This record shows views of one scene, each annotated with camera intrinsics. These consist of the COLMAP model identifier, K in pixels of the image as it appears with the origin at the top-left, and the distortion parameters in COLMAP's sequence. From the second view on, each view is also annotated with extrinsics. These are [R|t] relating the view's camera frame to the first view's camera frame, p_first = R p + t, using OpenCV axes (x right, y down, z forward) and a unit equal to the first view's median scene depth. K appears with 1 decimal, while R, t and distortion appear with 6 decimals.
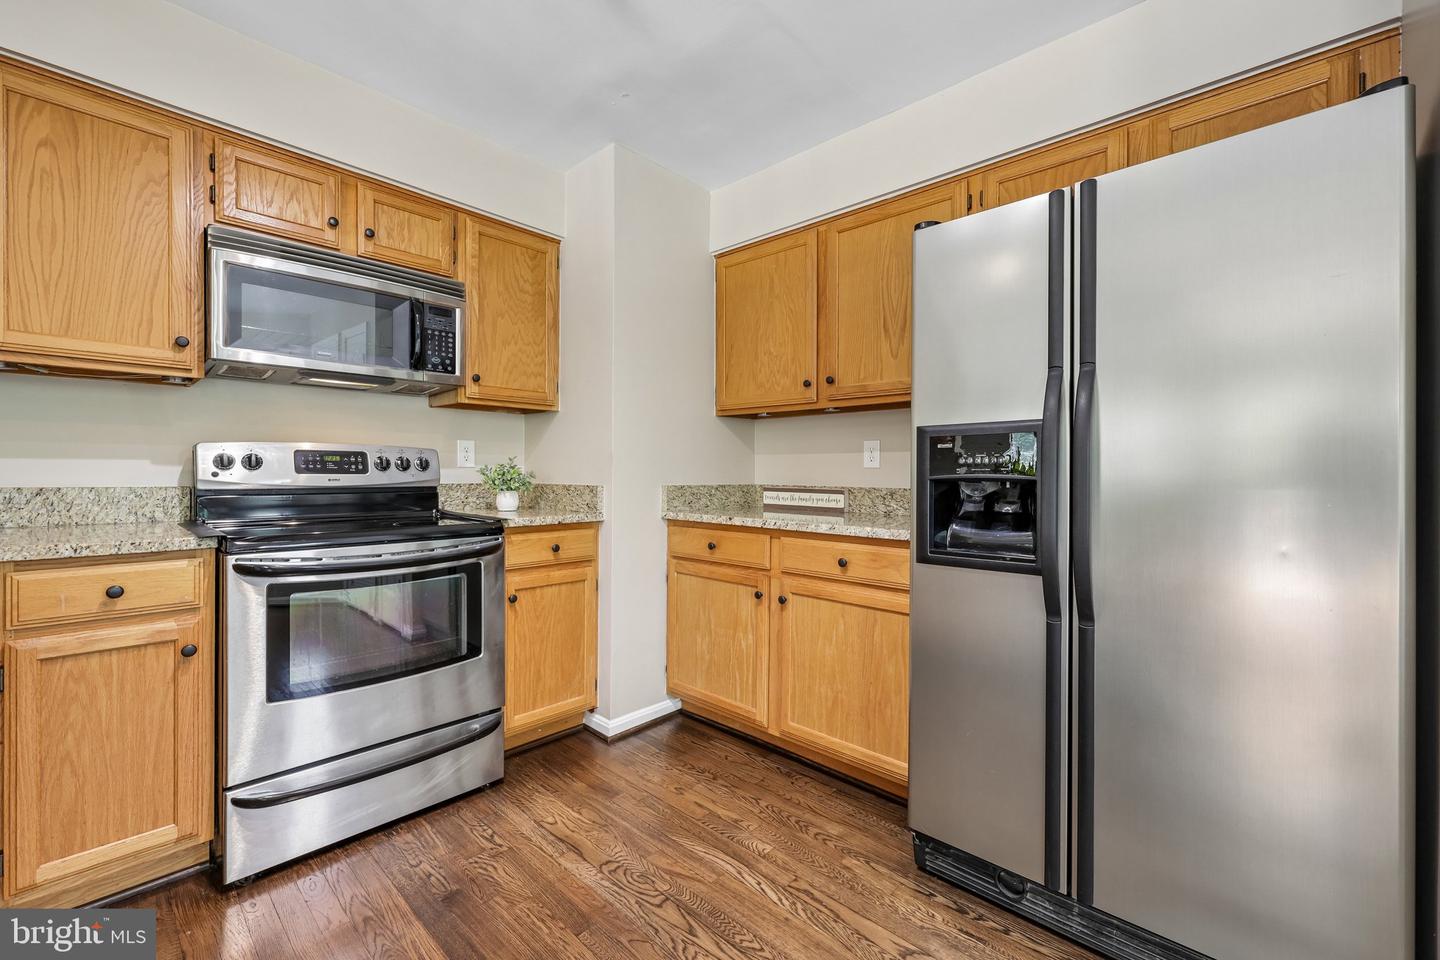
lens RADIAL K [[595.6, 0, 723.9], [0, 595.6, 477.5], [0, 0, 1]] dist [0.000984, -0.000023]
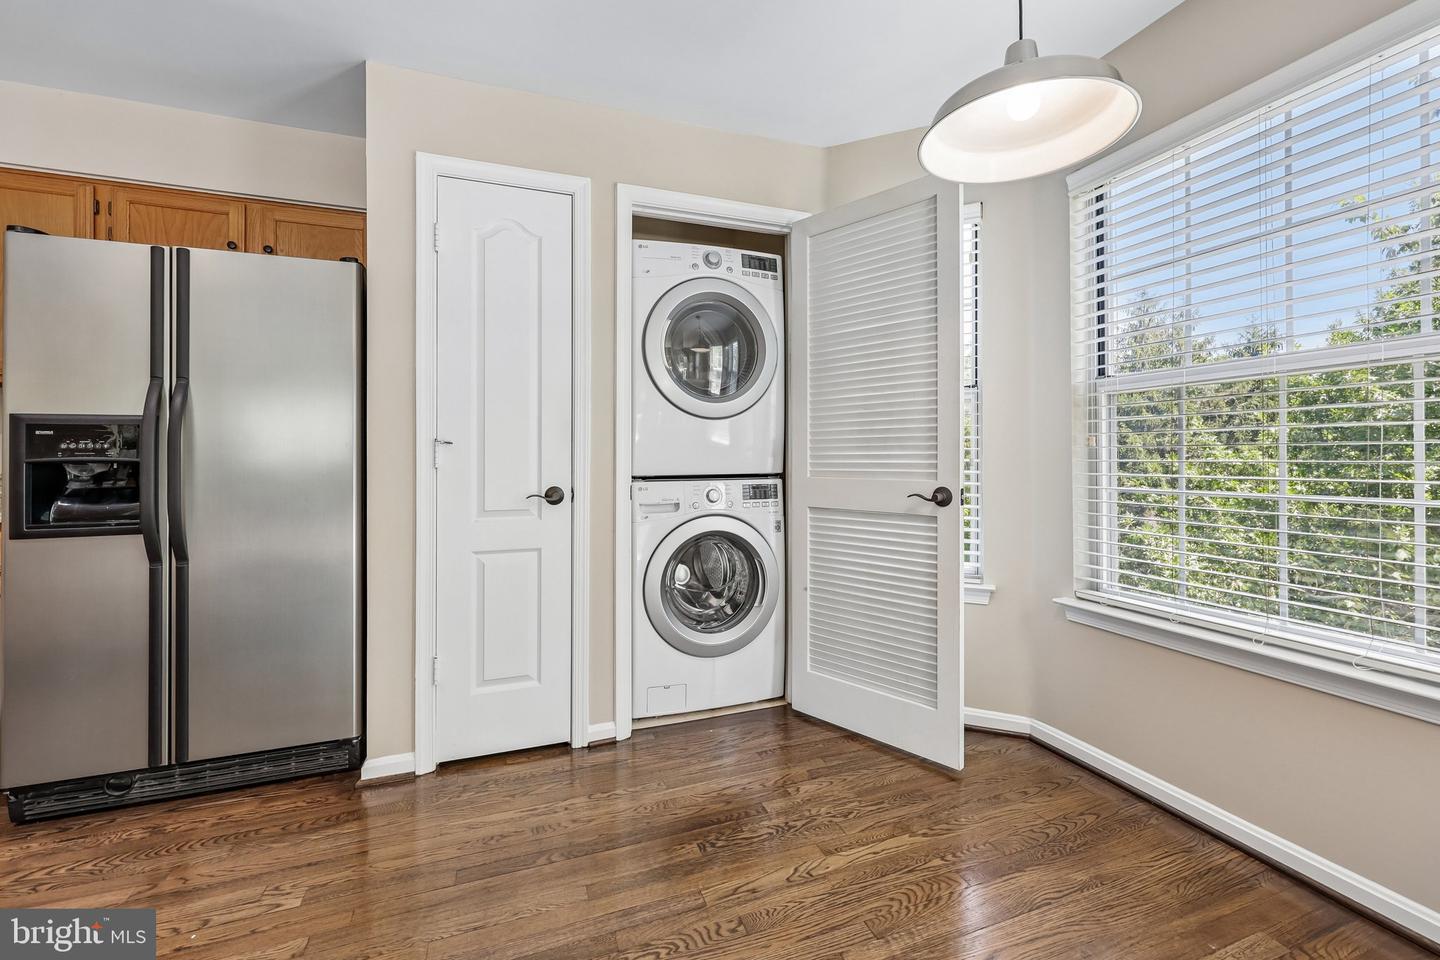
lens RADIAL K [[595.6, 0, 723.1], [0, 595.6, 456.6], [0, 0, 1]] dist [0.000984, -0.000023]
pose [[0.443515, -0.000875, 0.896266, -0.058574], [0.011258, 0.999926, -0.004594, 0.009842], [-0.896196, 0.012128, 0.443492, -0.521606]]
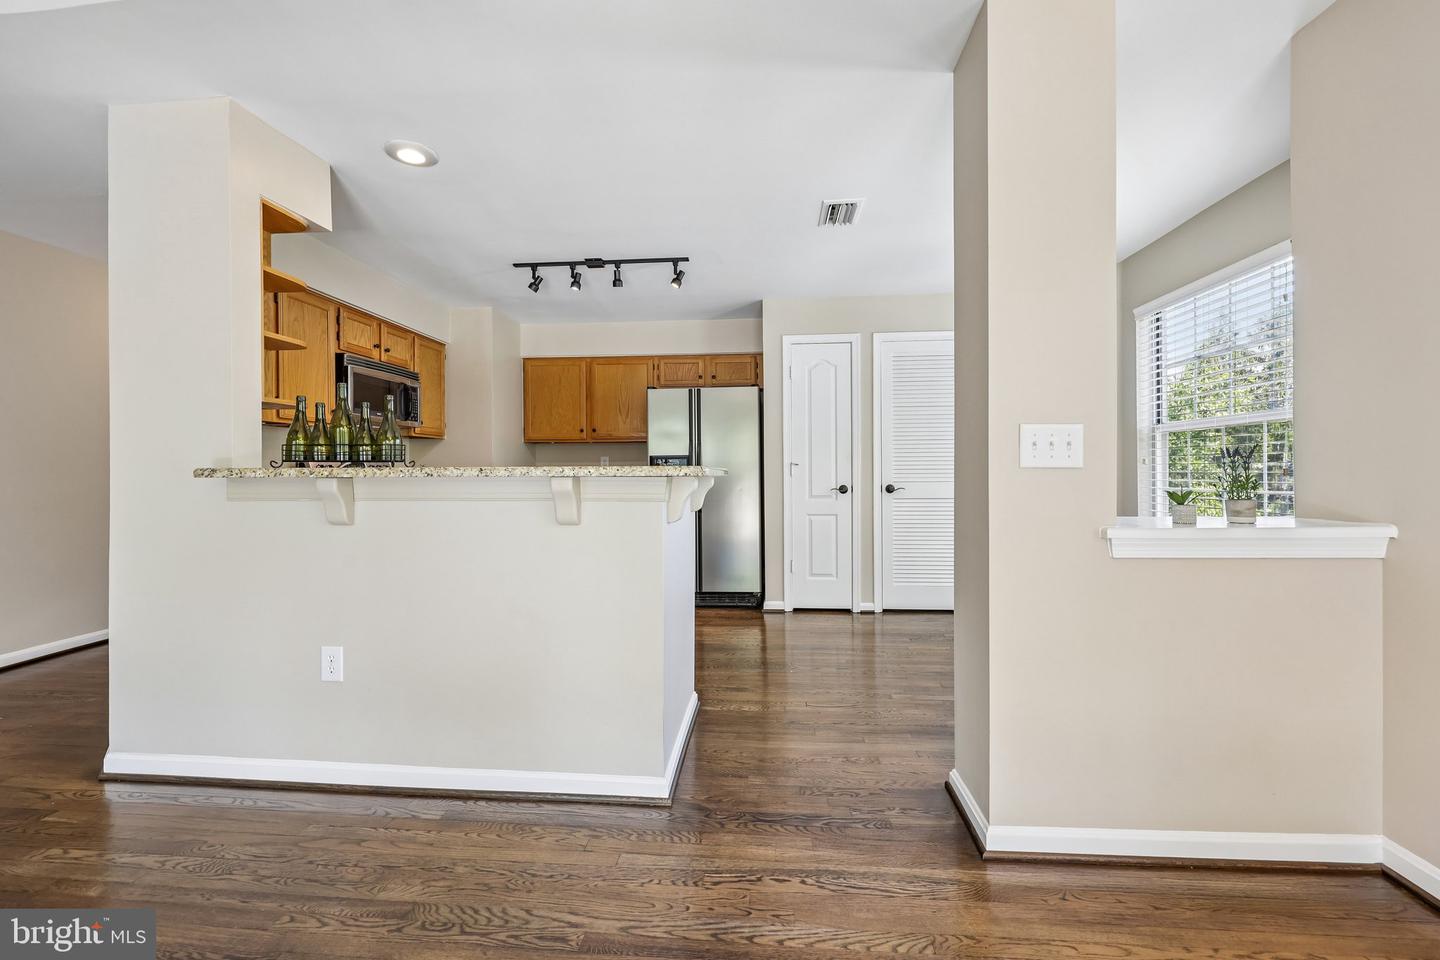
lens RADIAL K [[595.6, 0, 725.6], [0, 595.6, 470.4], [0, 0, 1]] dist [0.000984, -0.000023]
pose [[0.779701, -0.008290, 0.626097, -1.011611], [0.013211, 0.999908, -0.003212, 0.001888], [-0.626013, 0.010776, 0.779739, -1.266728]]
